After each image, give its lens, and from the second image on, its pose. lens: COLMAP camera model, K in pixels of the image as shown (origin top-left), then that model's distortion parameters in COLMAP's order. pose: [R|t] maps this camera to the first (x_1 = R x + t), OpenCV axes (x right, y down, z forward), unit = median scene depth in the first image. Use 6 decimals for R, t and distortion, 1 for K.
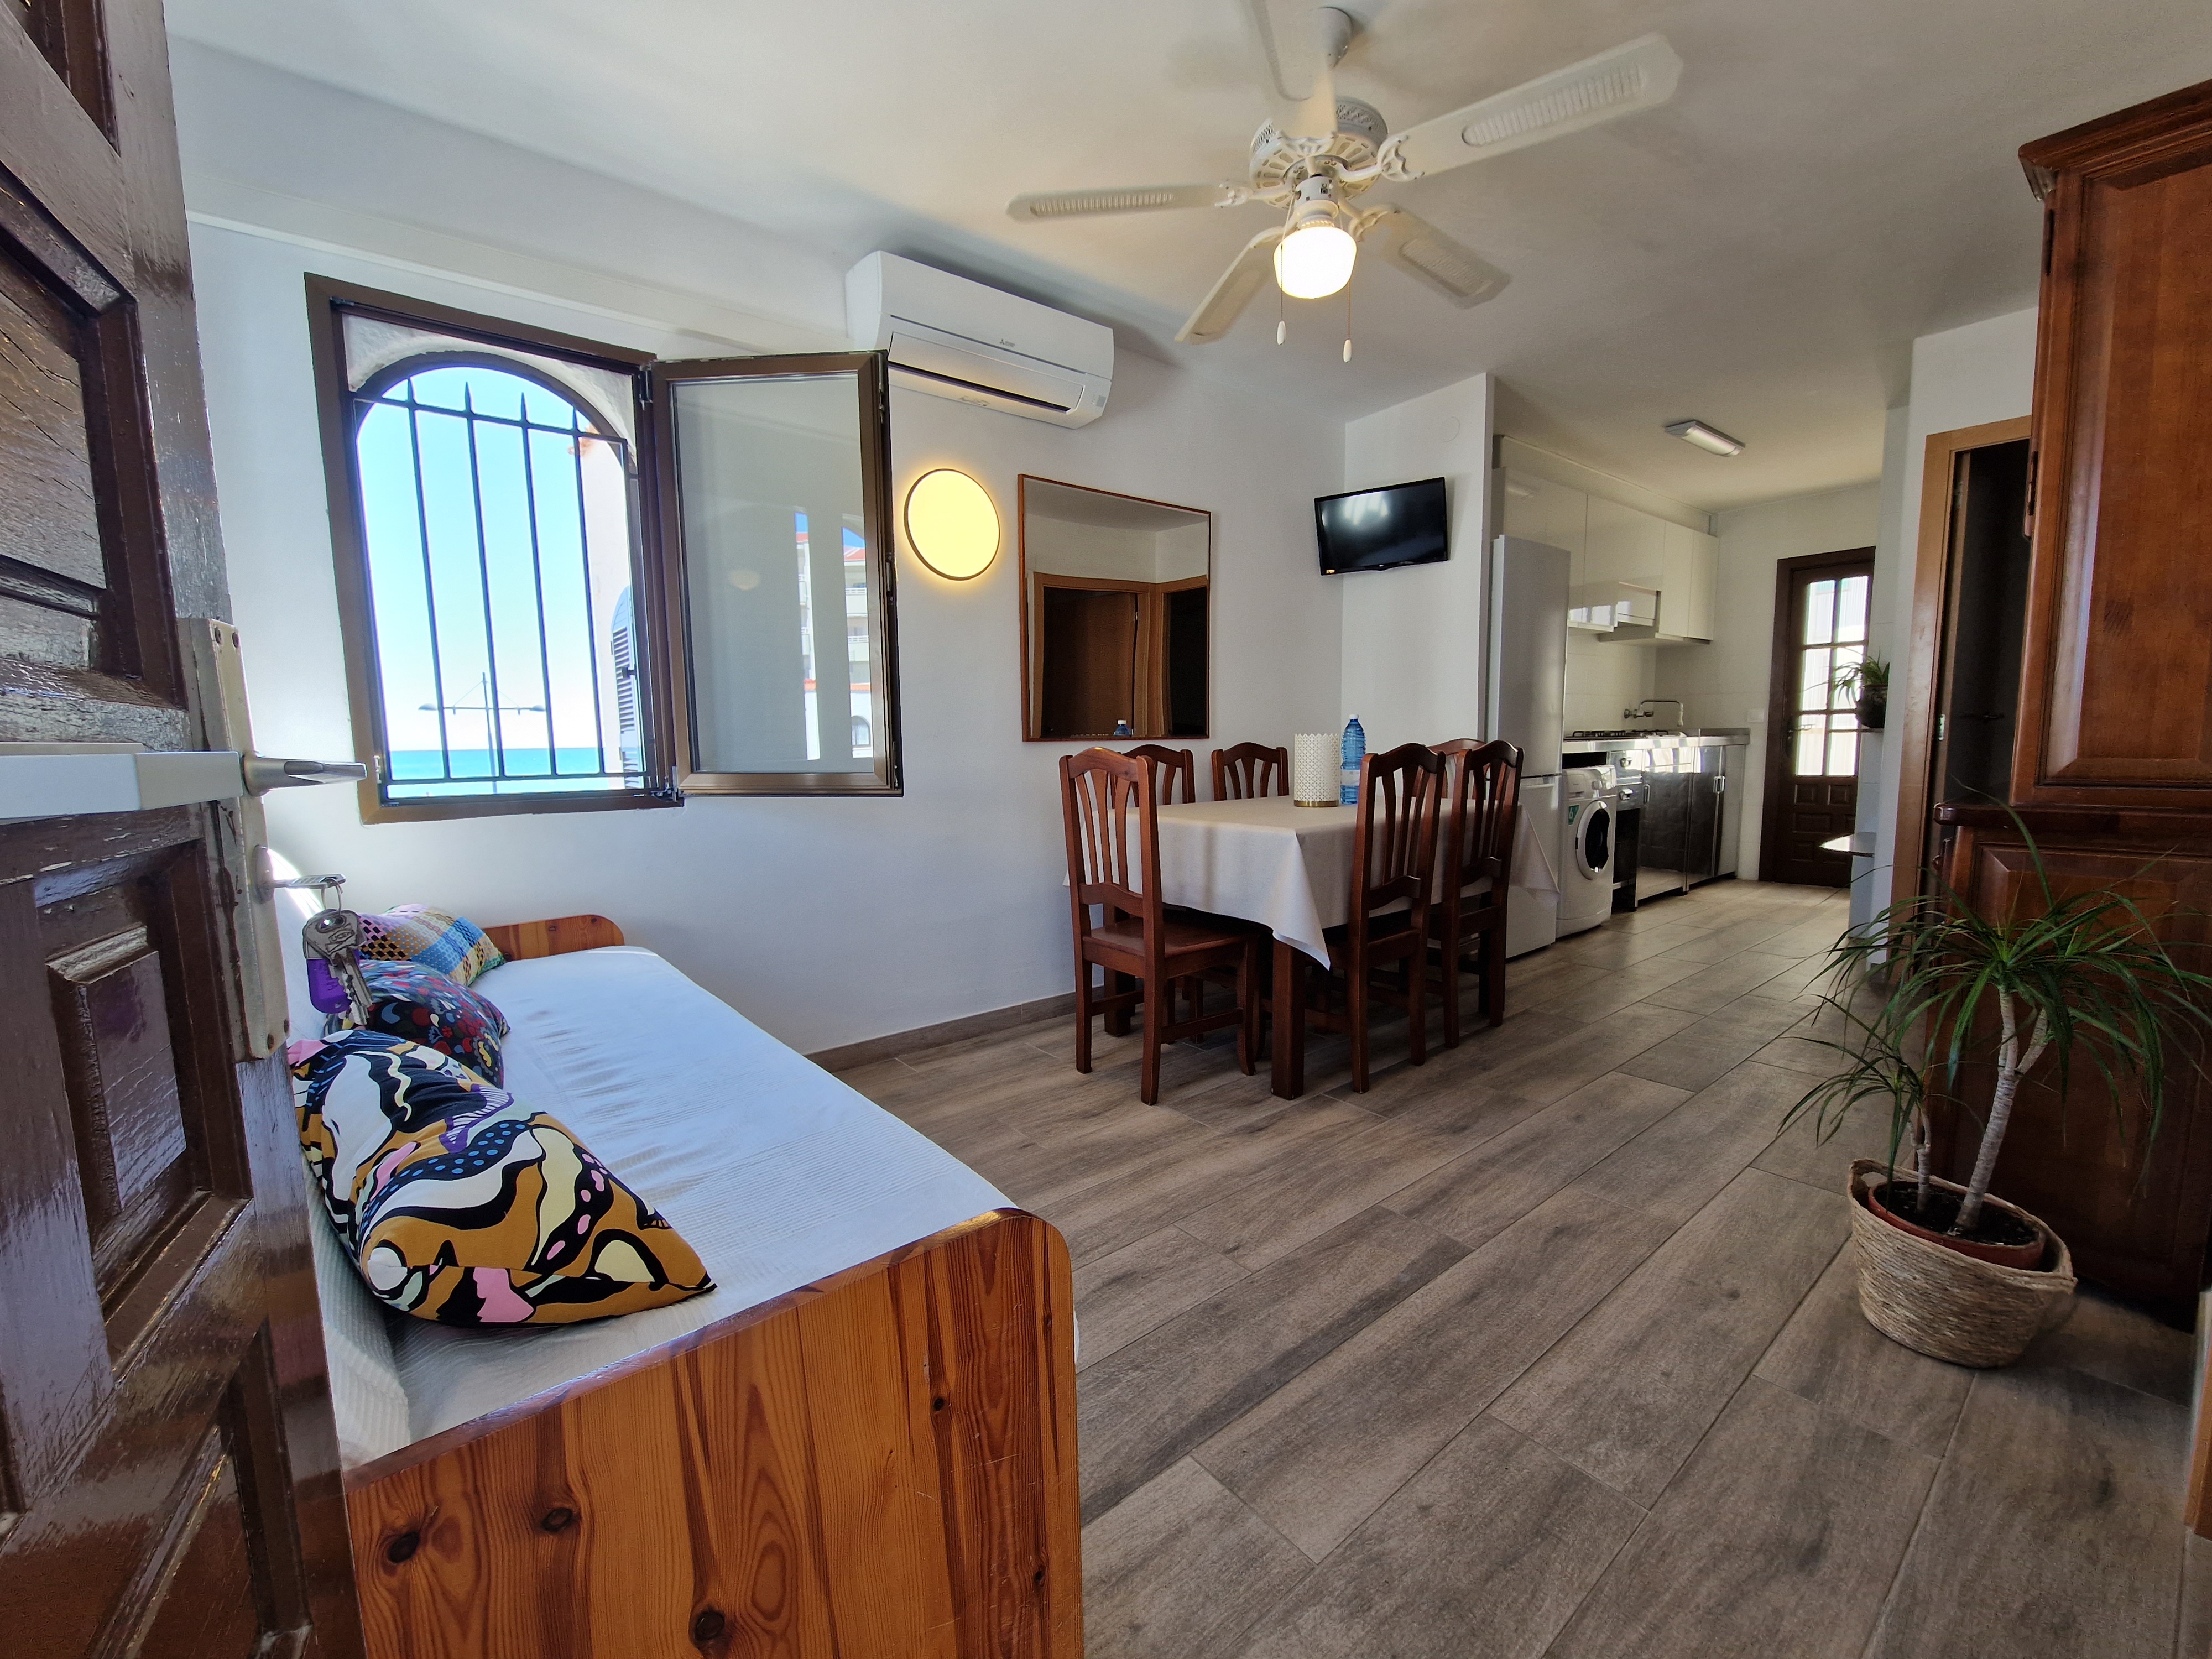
lens RADIAL K [[888.2, 0, 1110.6], [0, 888.2, 830.2], [0, 0, 1]] dist [-0.001890, -0.000059]
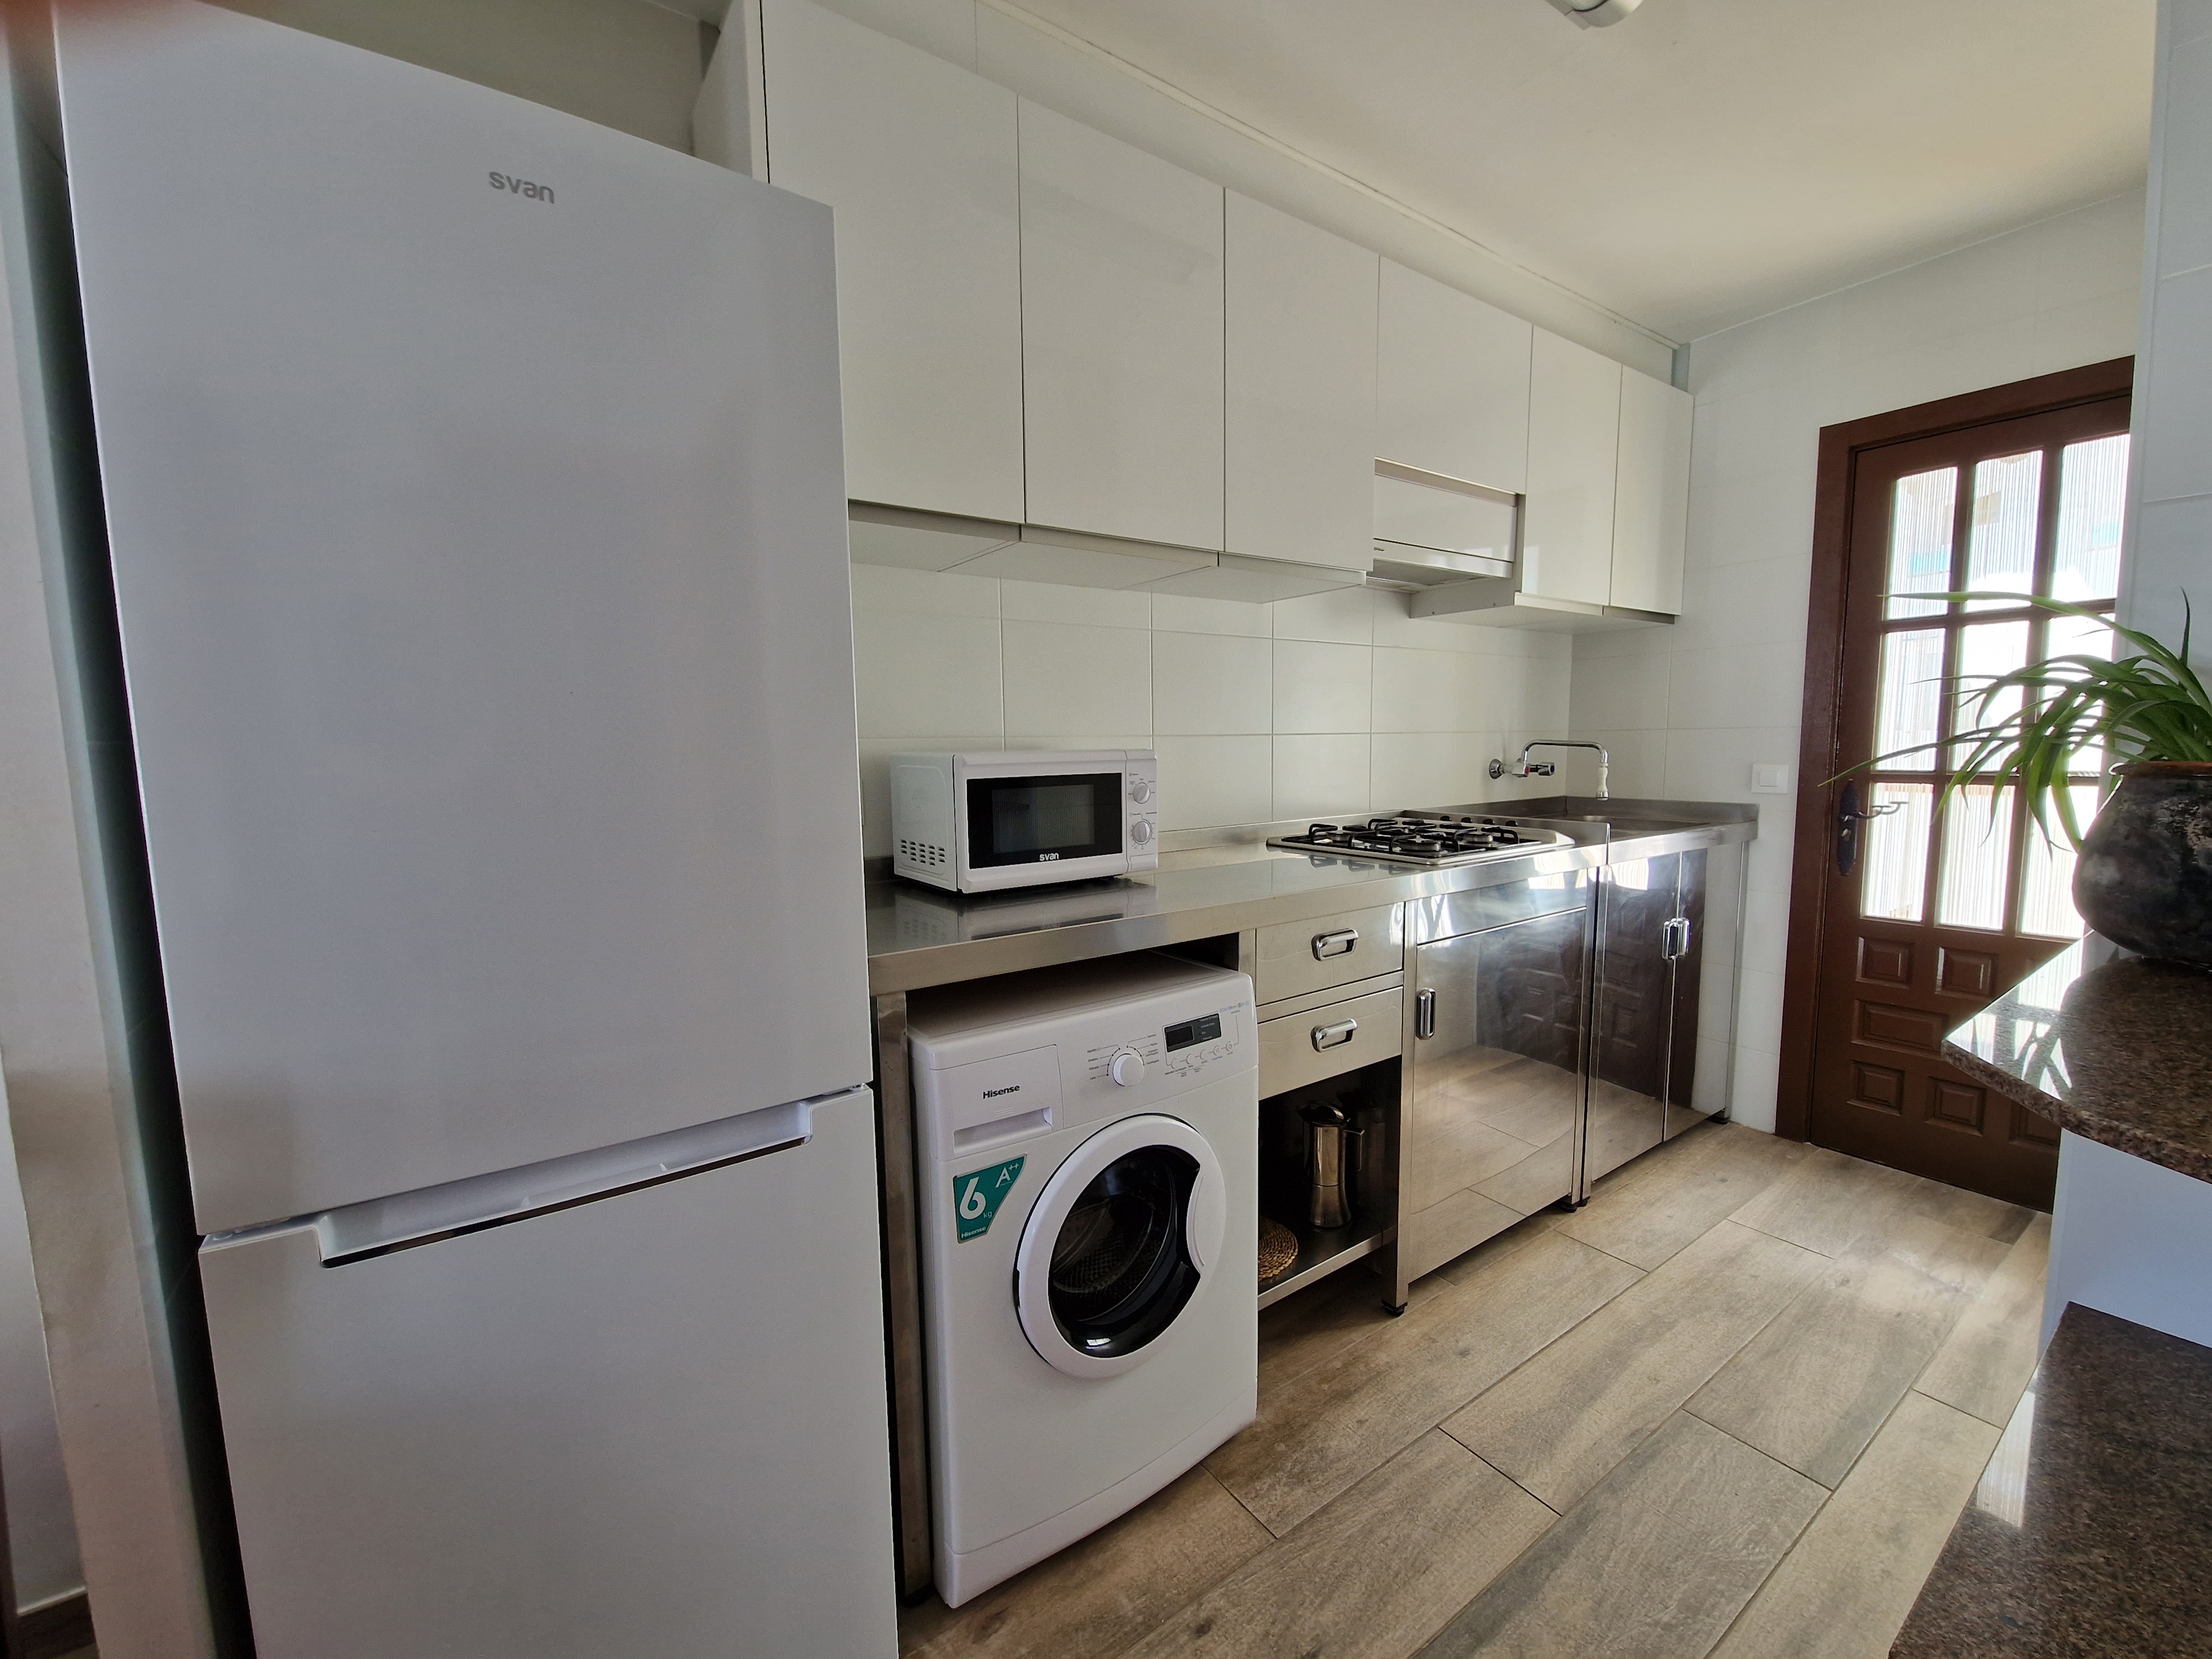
lens RADIAL K [[888.2, 0, 1103.5], [0, 888.2, 829.1], [0, 0, 1]] dist [-0.001890, -0.000059]
pose [[0.997871, 0.008233, -0.064694, 0.442054], [-0.008589, 0.999949, -0.005234, -0.104256], [0.064648, 0.005778, 0.997891, 0.557332]]
